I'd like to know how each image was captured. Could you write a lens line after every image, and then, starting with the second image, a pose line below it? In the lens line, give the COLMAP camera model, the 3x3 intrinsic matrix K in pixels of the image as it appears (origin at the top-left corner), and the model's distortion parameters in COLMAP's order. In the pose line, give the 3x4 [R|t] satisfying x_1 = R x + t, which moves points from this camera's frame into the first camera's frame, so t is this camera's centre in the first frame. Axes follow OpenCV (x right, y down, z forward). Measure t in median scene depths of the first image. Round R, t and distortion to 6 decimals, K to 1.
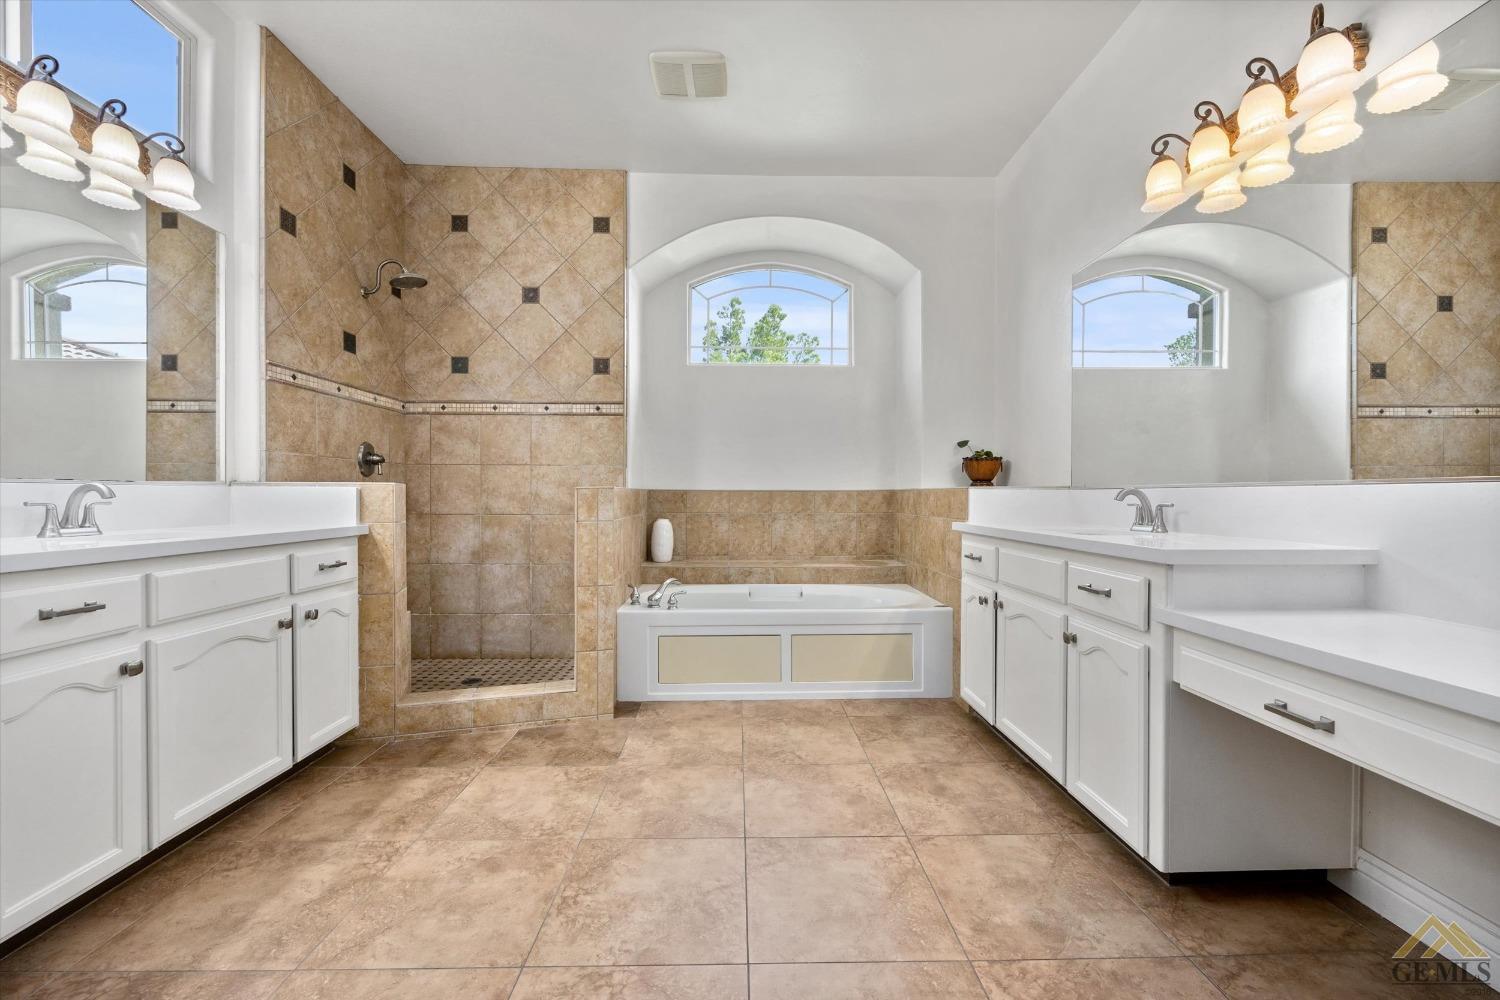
lens RADIAL K [[601.3, 0, 747.4], [0, 601.3, 499.1], [0, 0, 1]] dist [0.000015, -0.000496]
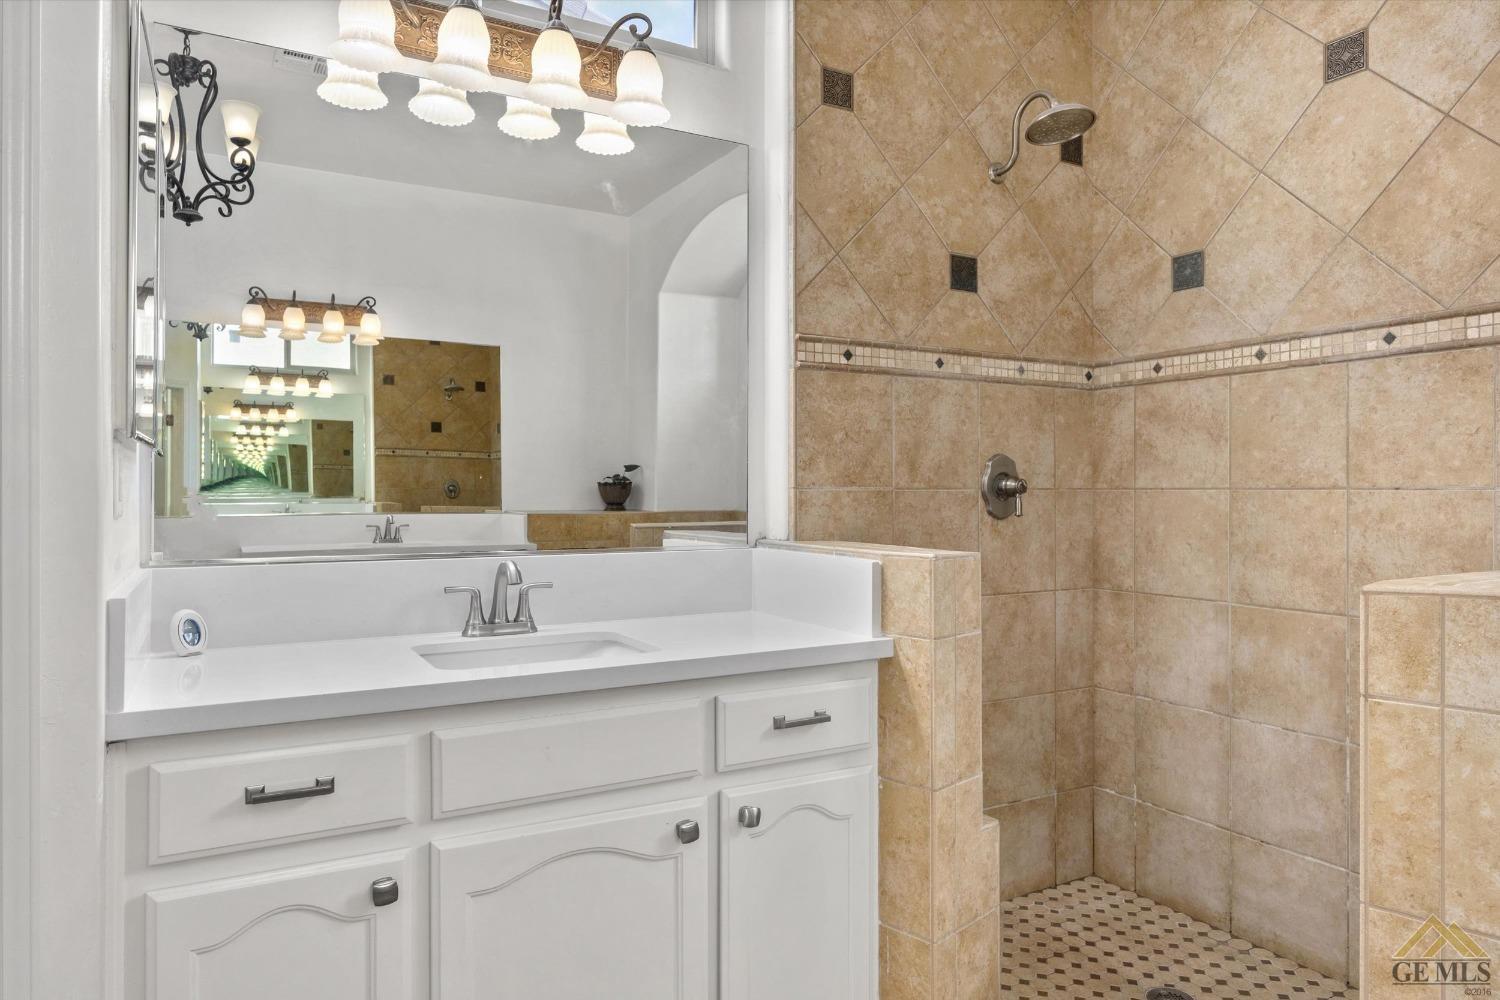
lens RADIAL K [[978.9, 0, 712.1], [0, 978.9, 495.7], [0, 0, 1]] dist [-0.004848, -0.002641]
pose [[0.473463, -0.005575, -0.880796, 0.004267], [-0.002406, 0.999968, -0.007623, -0.052649], [0.880811, 0.005728, 0.473434, 0.381934]]
